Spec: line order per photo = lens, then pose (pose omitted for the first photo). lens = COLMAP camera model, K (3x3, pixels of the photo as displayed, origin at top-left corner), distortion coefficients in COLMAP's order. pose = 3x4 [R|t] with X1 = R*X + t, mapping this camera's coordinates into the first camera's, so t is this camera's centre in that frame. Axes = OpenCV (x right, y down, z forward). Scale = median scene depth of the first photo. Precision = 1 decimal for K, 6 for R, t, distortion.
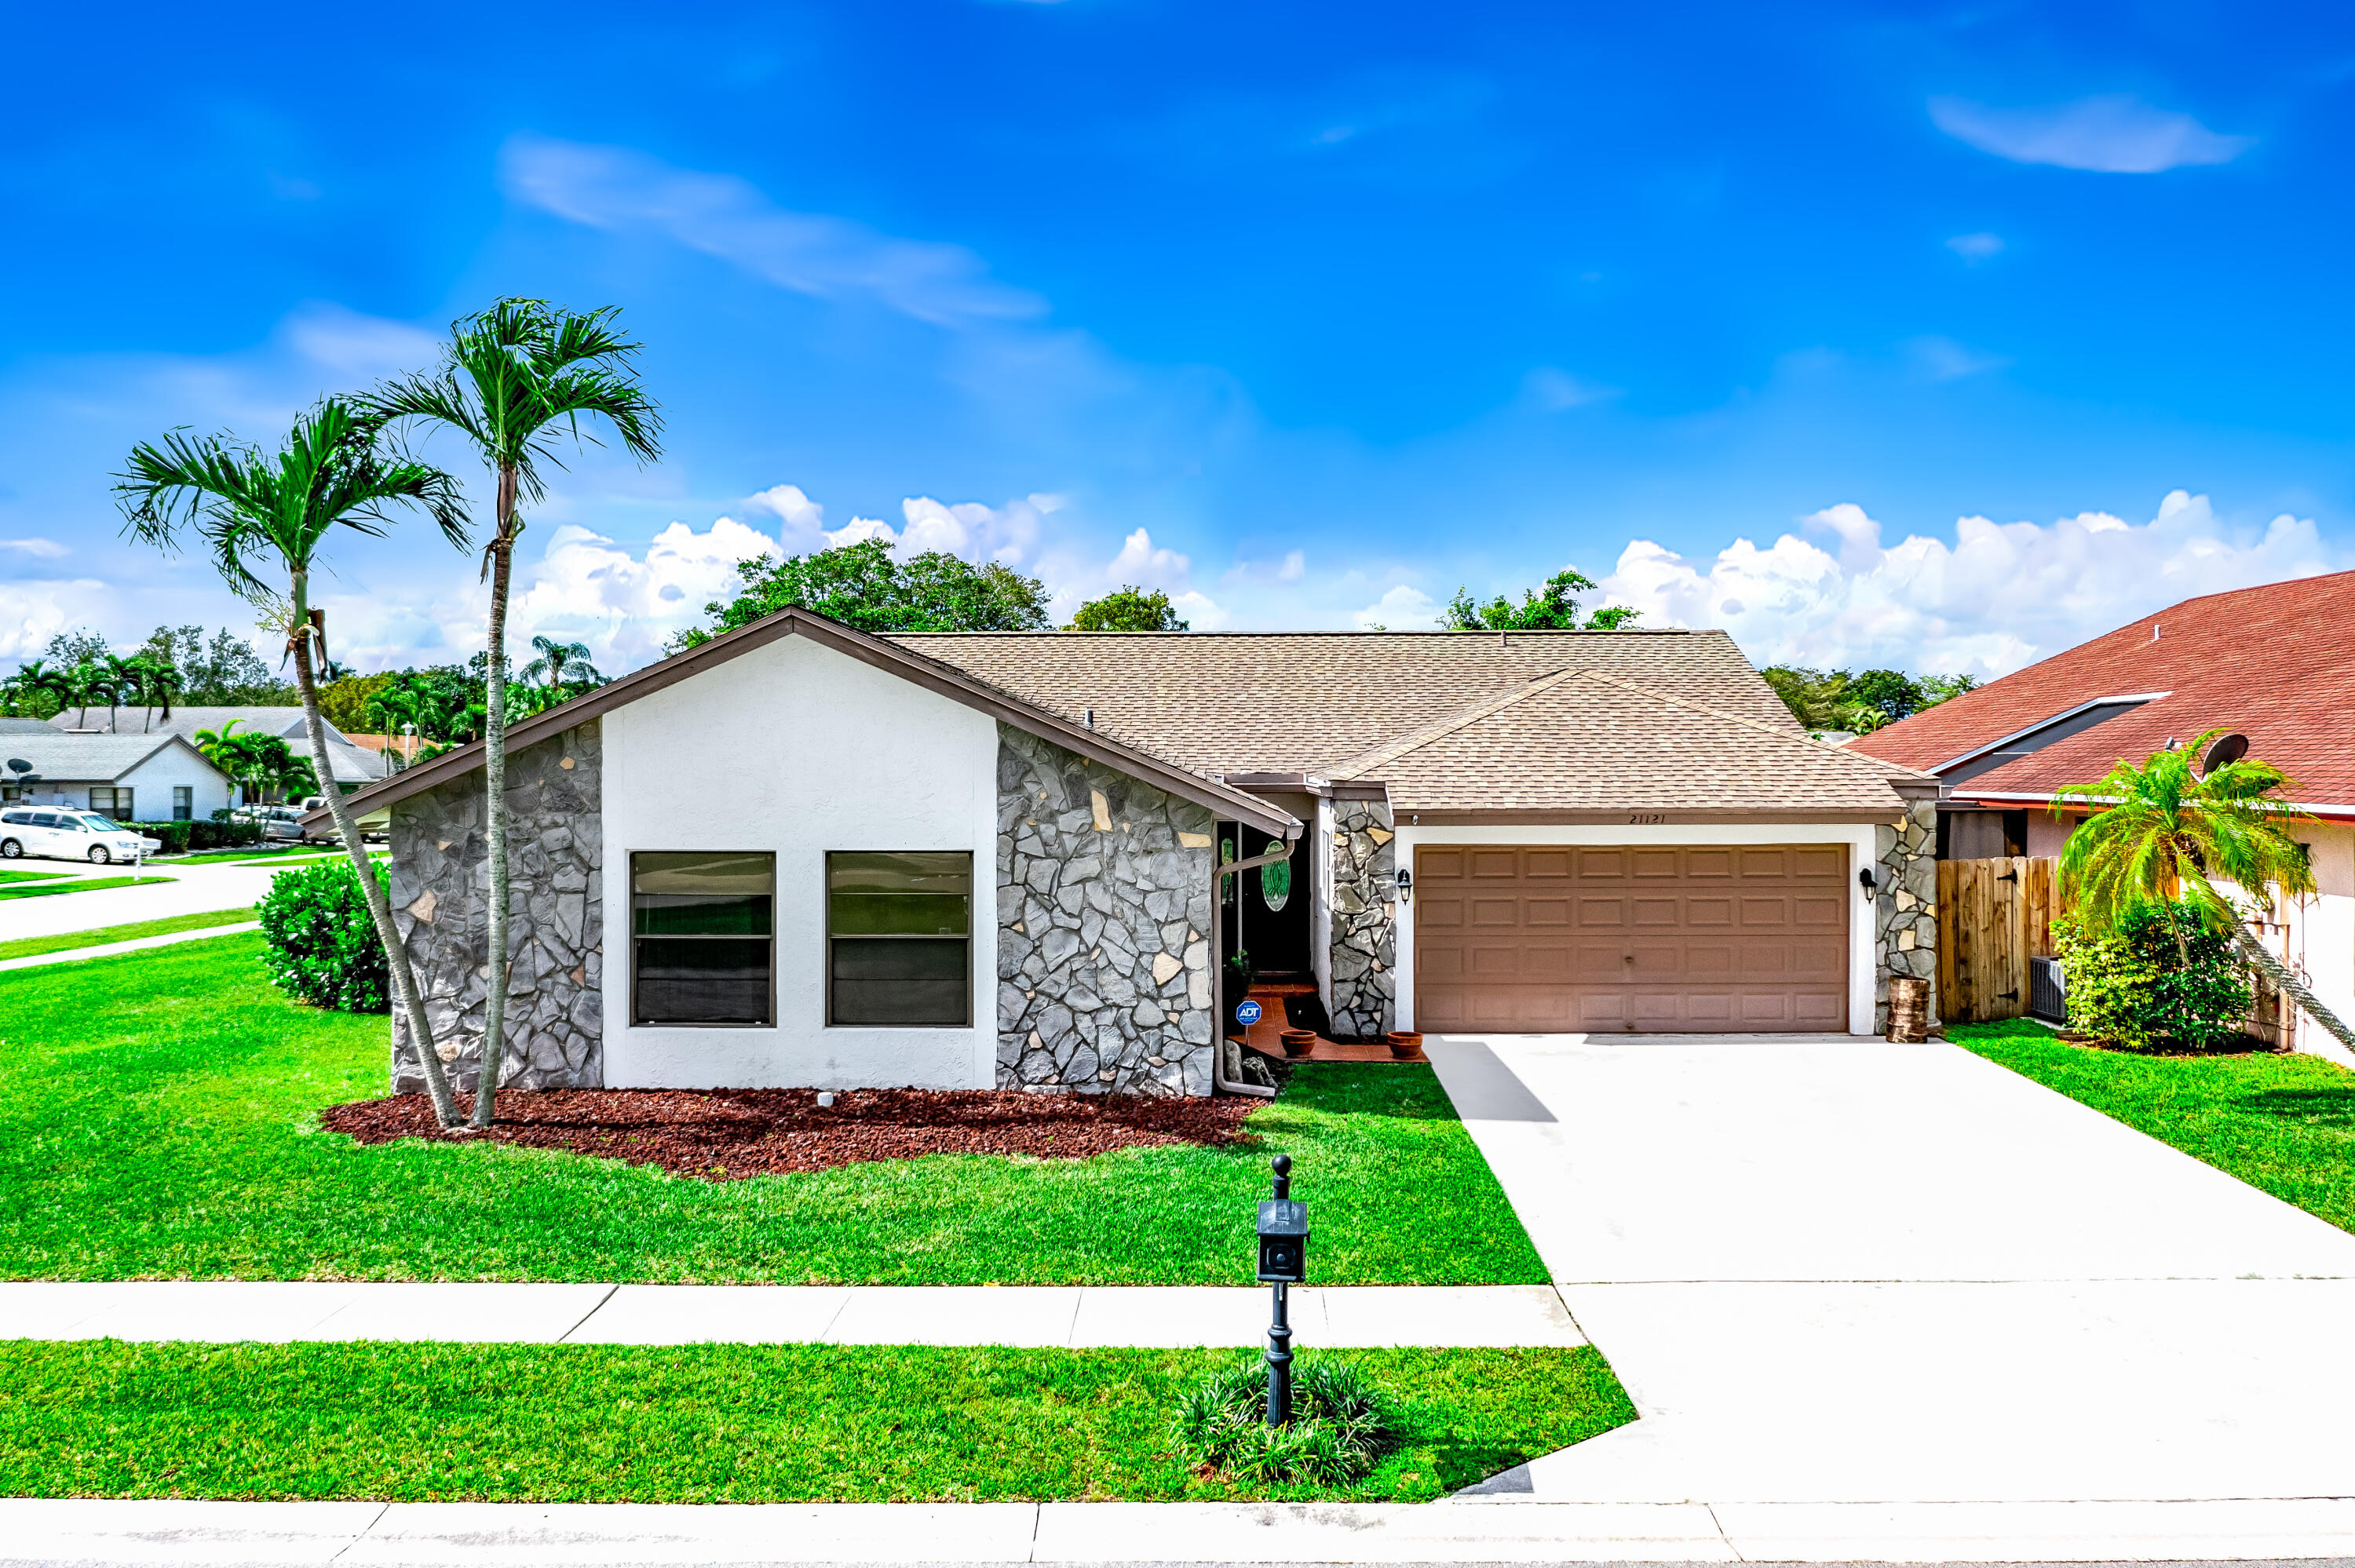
lens RADIAL K [[1843.3, 0, 1179.7], [0, 1843.3, 783.2], [0, 0, 1]] dist [-0.017363, 0.004408]
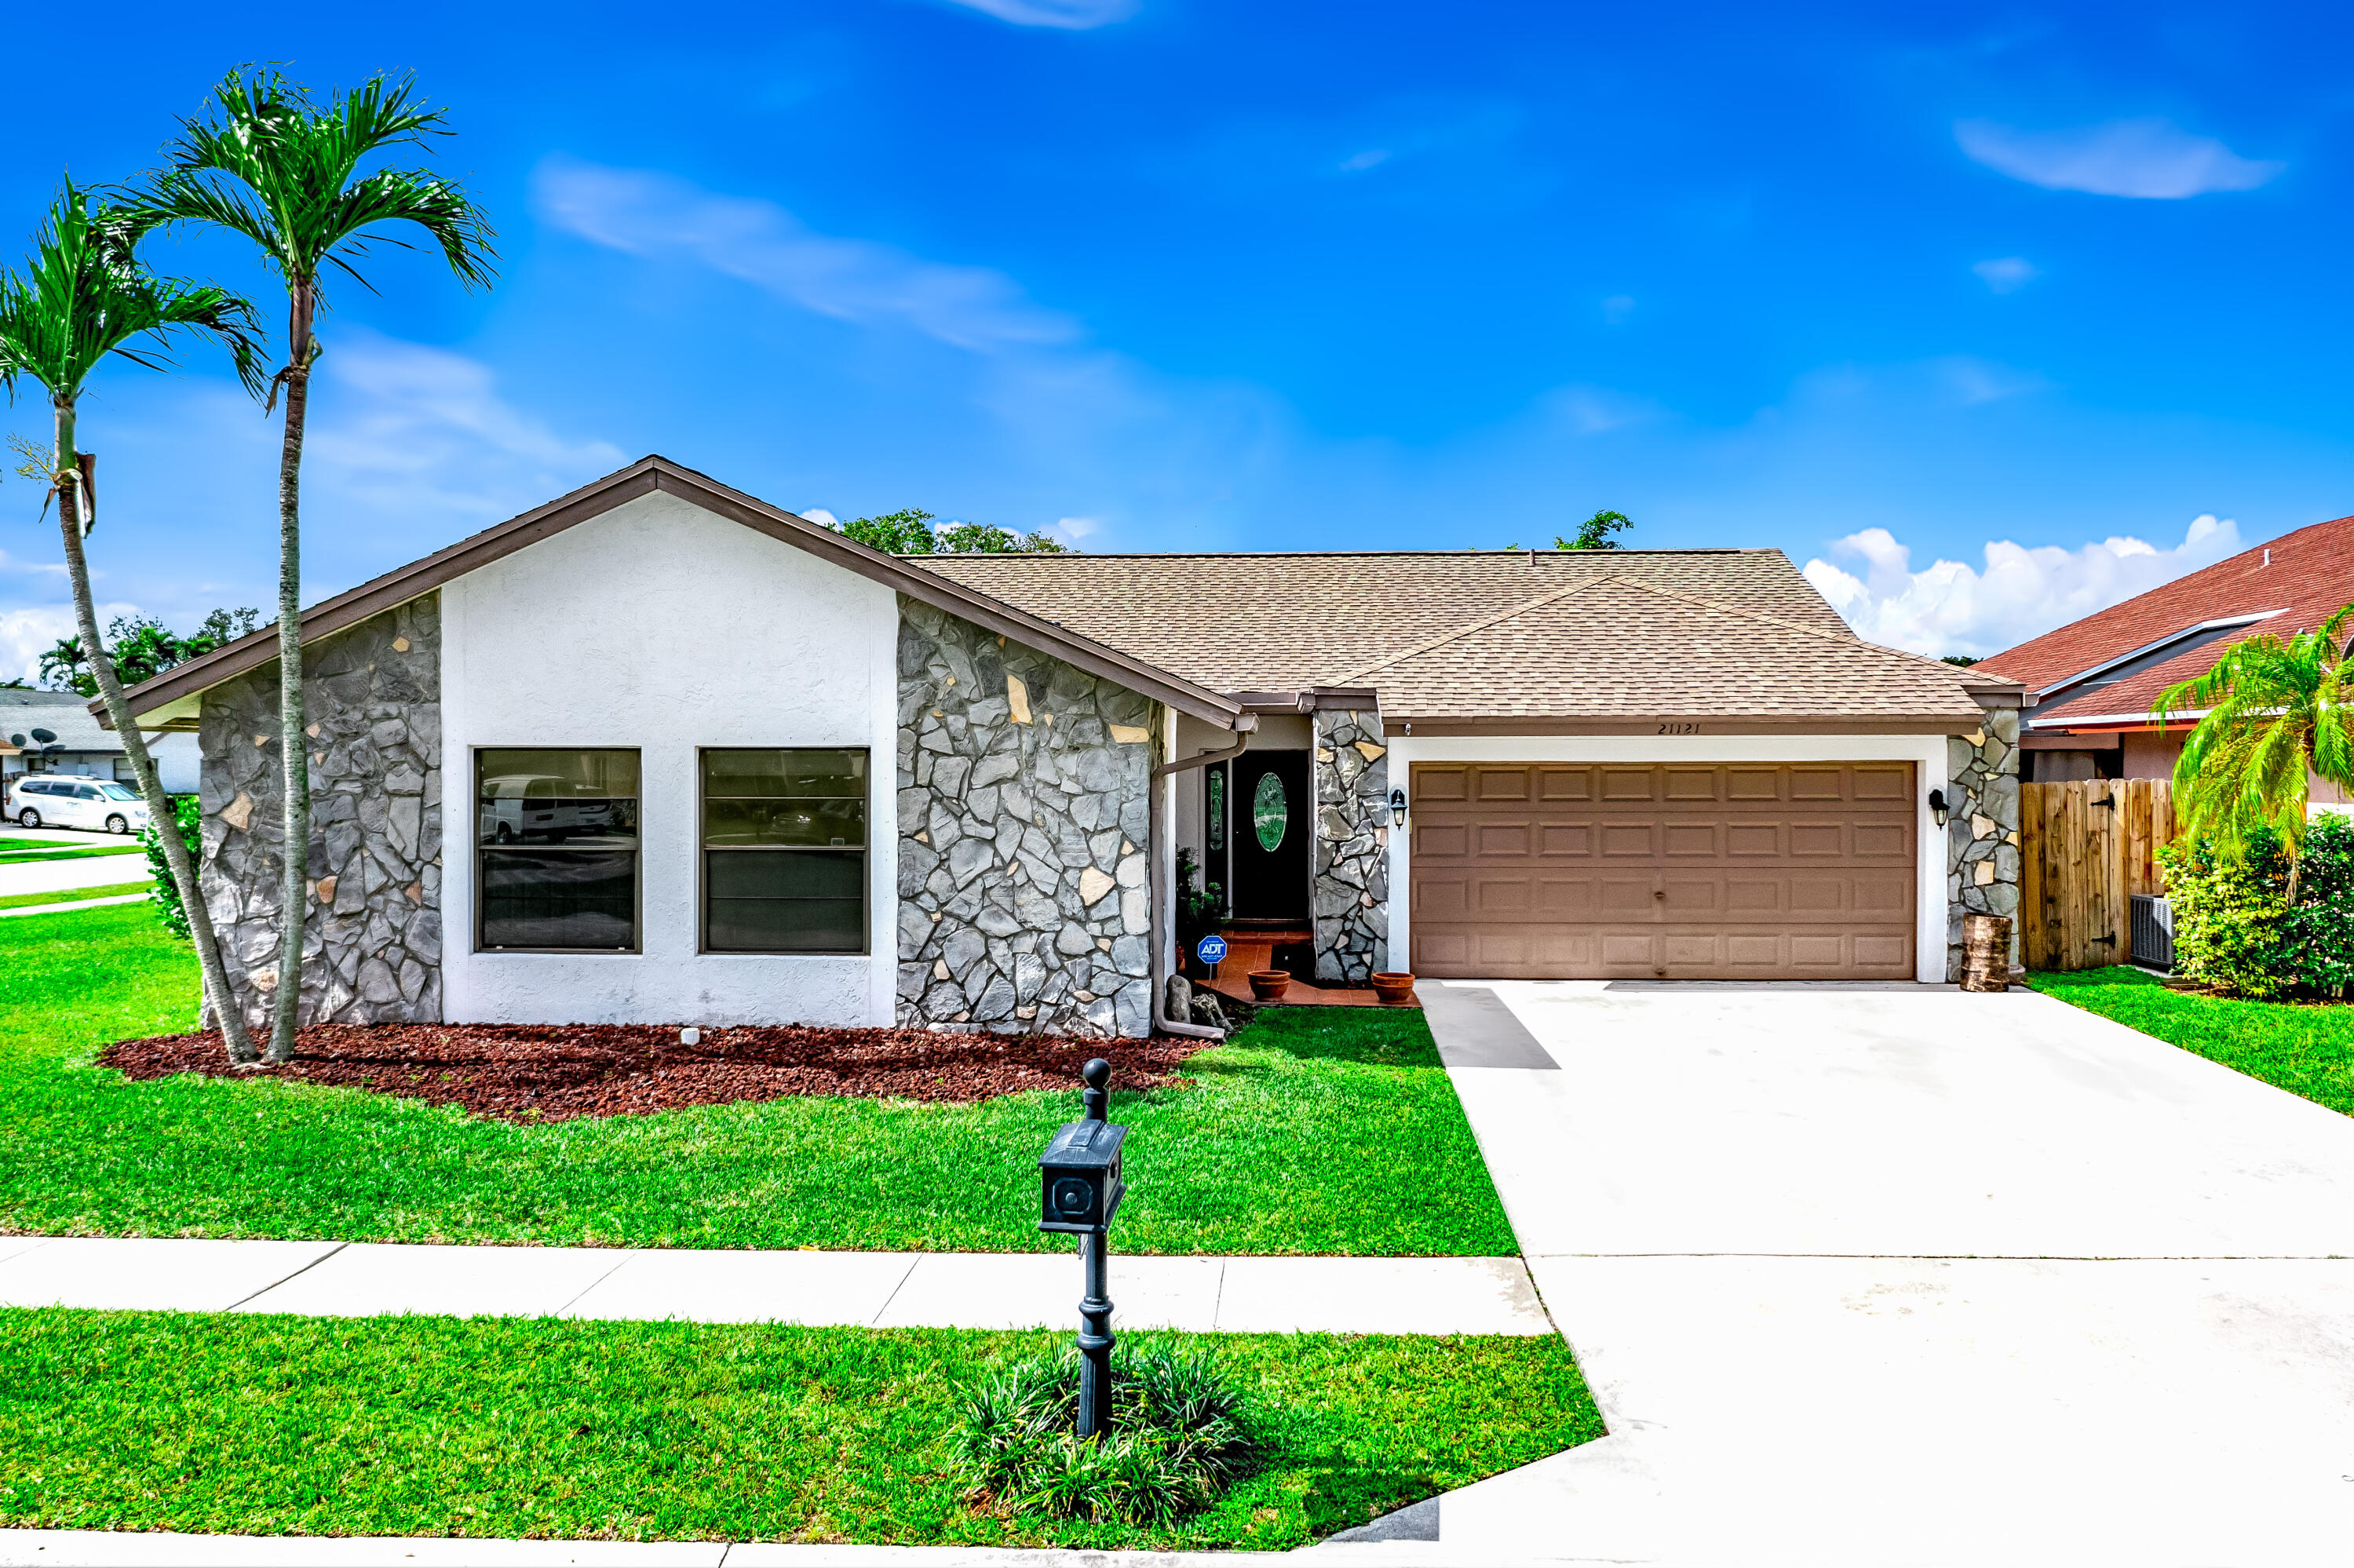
lens RADIAL K [[1842.6, 0, 1177.0], [0, 1842.6, 776.8], [0, 0, 1]] dist [-0.017363, 0.004408]
pose [[0.999280, 0.001331, -0.037914, 0.062043], [-0.001330, 0.999999, 0.000050, 0.050222], [0.037914, 0.000001, 0.999281, 0.156149]]
